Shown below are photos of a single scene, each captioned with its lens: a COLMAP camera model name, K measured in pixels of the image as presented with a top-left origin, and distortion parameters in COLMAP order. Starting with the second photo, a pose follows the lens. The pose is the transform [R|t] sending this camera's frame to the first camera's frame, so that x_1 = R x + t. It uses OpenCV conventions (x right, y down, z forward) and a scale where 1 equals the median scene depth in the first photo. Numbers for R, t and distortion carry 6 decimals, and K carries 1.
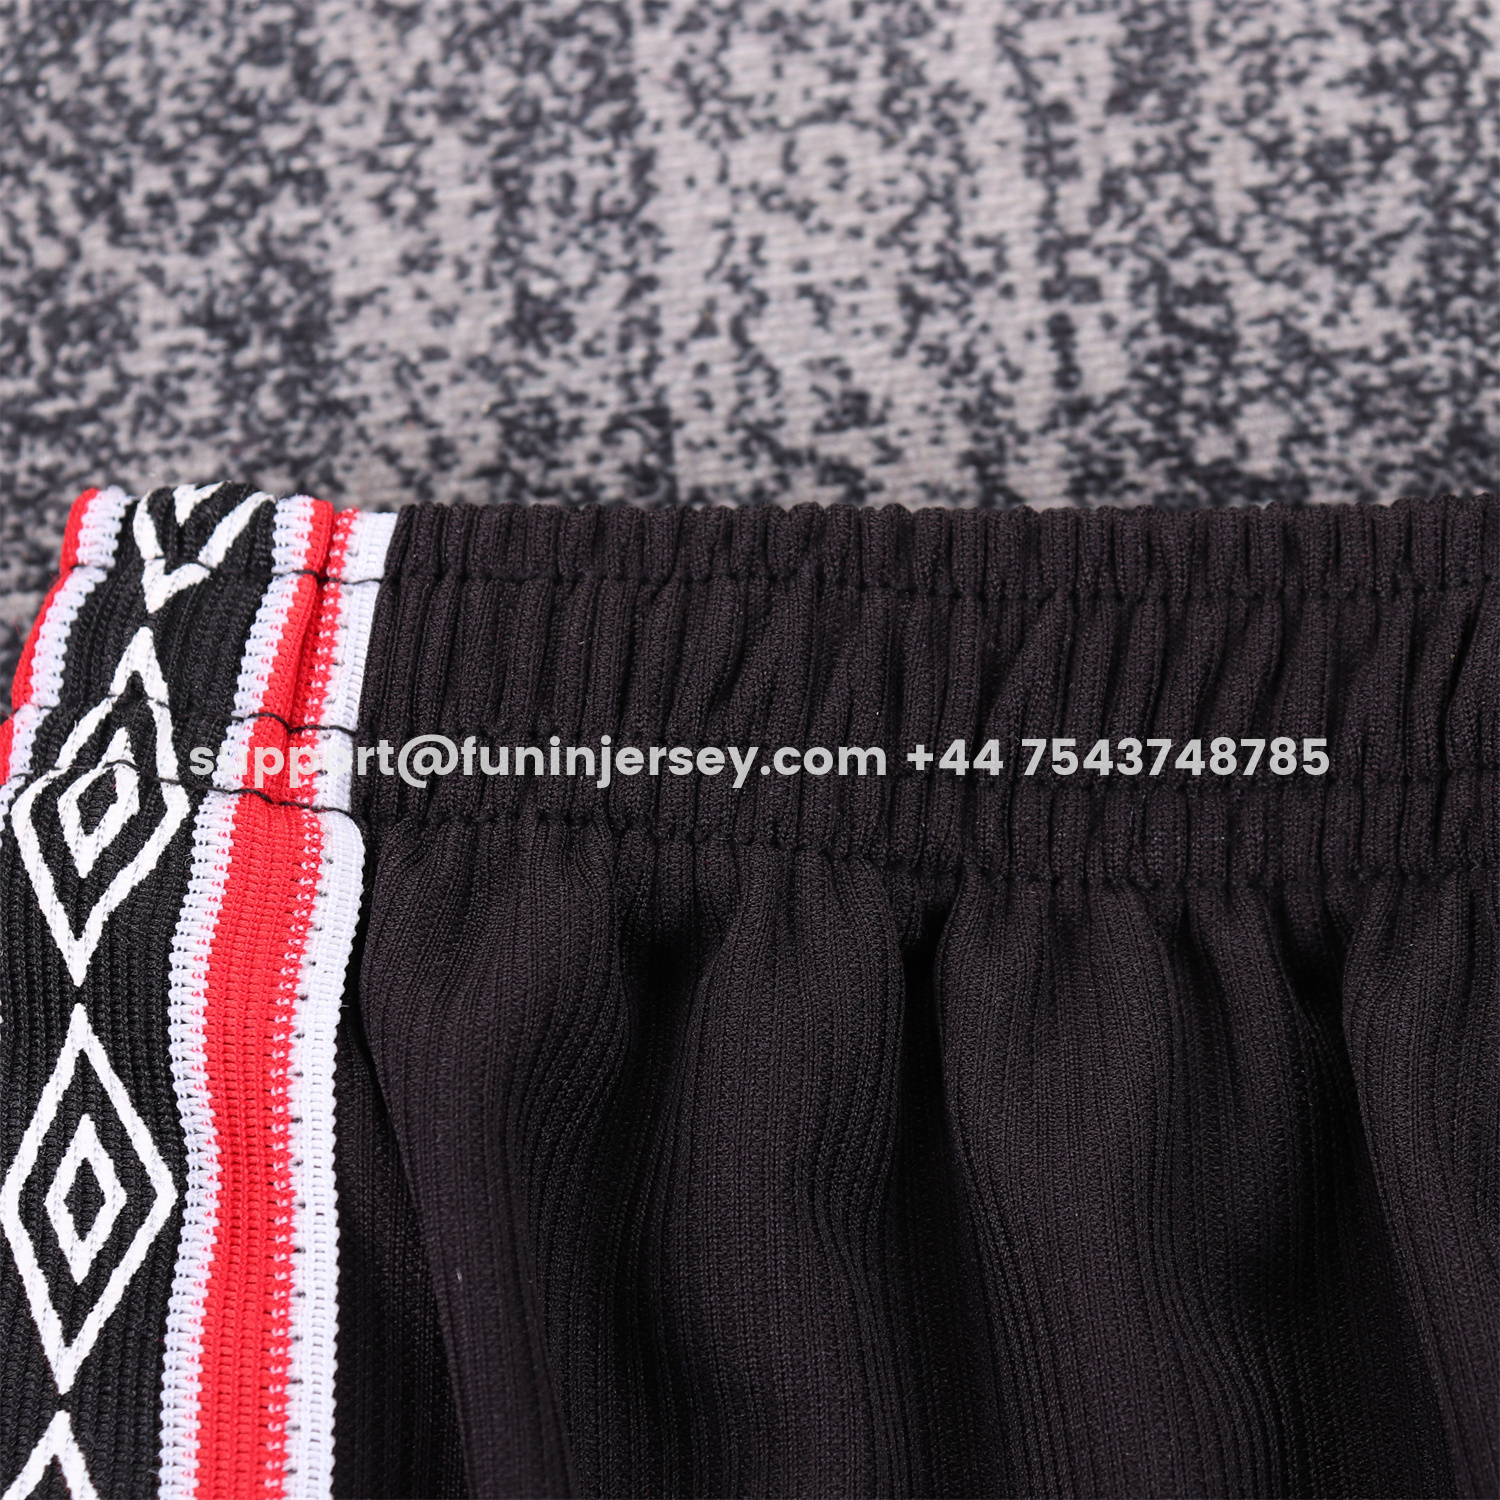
lens RADIAL K [[5574.1, 0, 750.3], [0, 5574.1, 749.9], [0, 0, 1]] dist [0.032569, 0.000000]
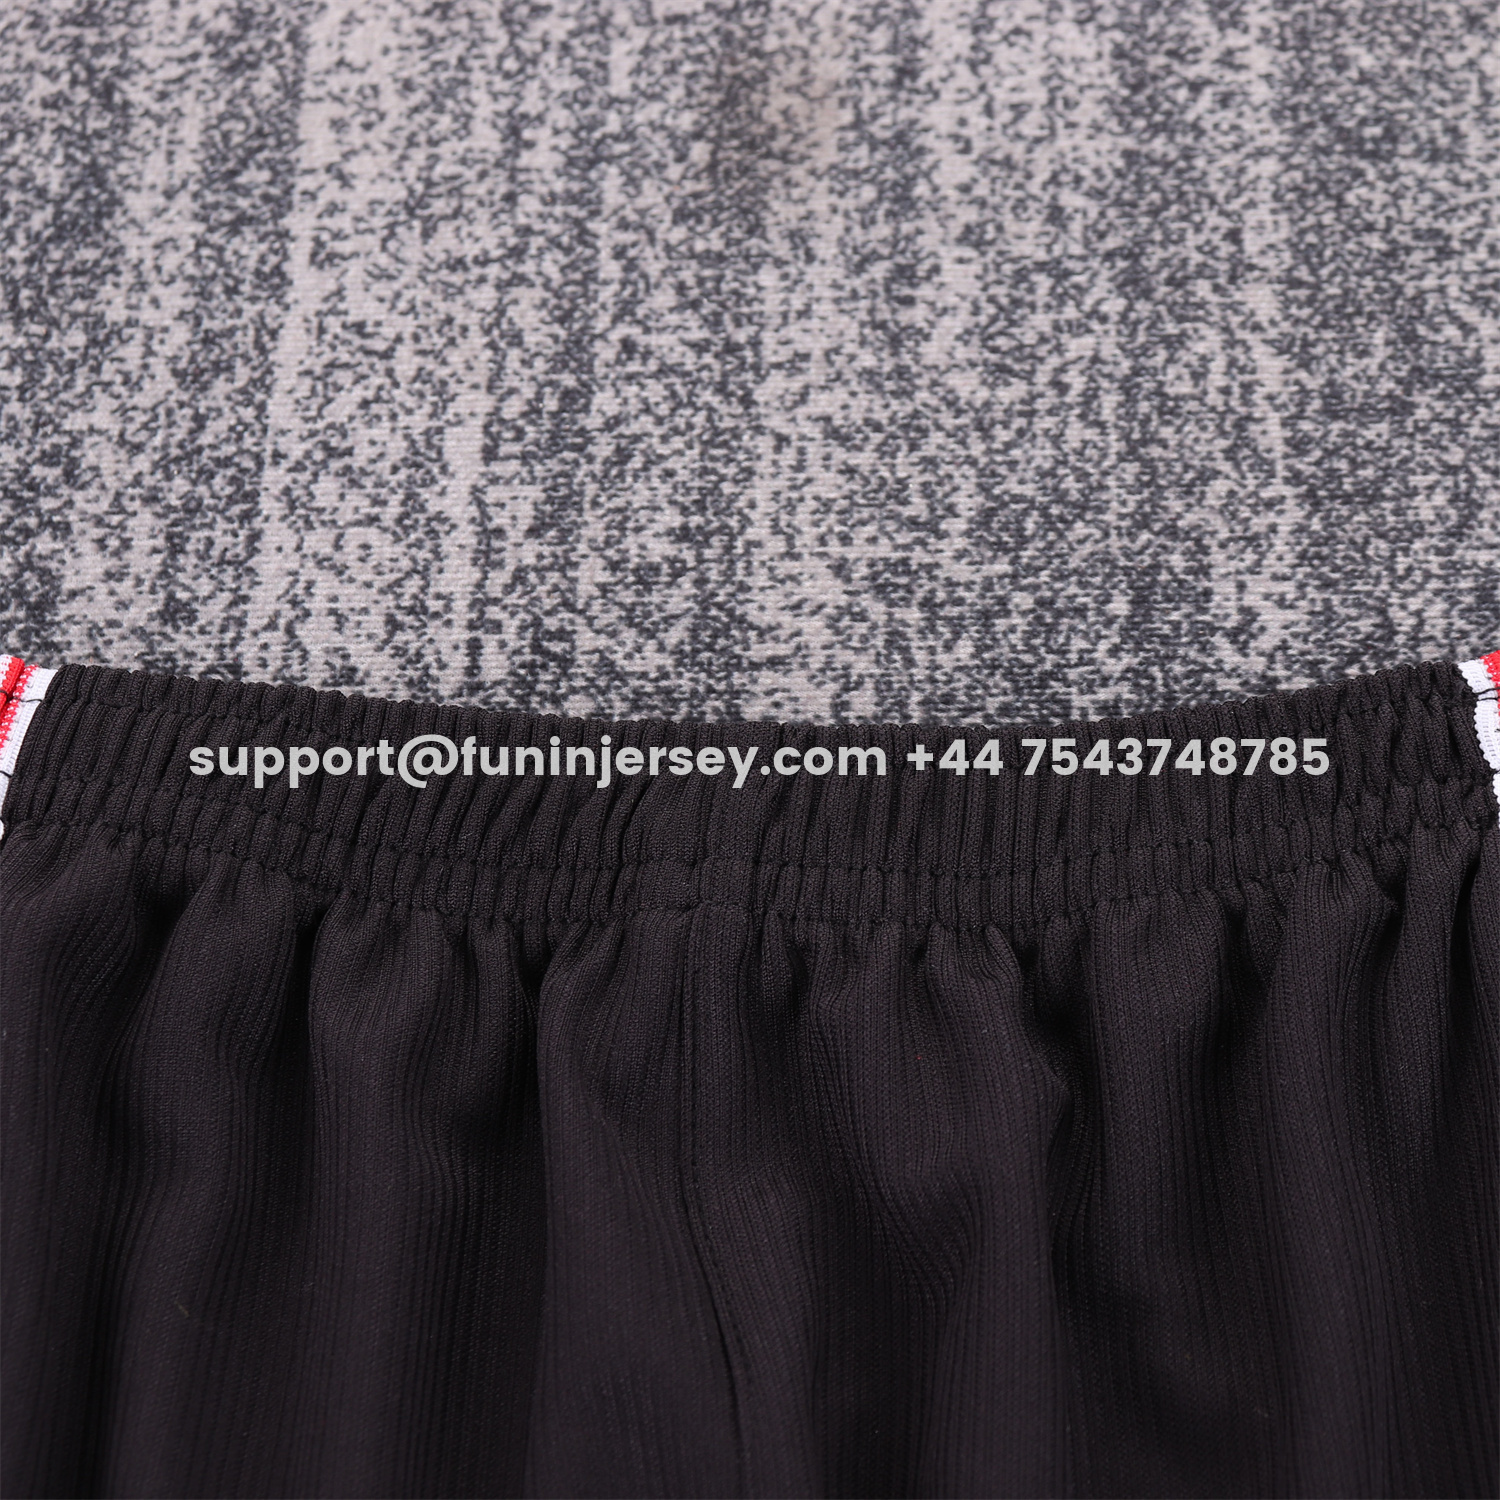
lens RADIAL K [[5574.1, 0, 749.8], [0, 5574.1, 749.9], [0, 0, 1]] dist [0.032569, 0.000000]
pose [[0.991932, 0.115337, -0.052611, 0.230719], [-0.124450, 0.964989, -0.230886, 0.335941], [0.024140, 0.235571, 0.971557, -0.643293]]
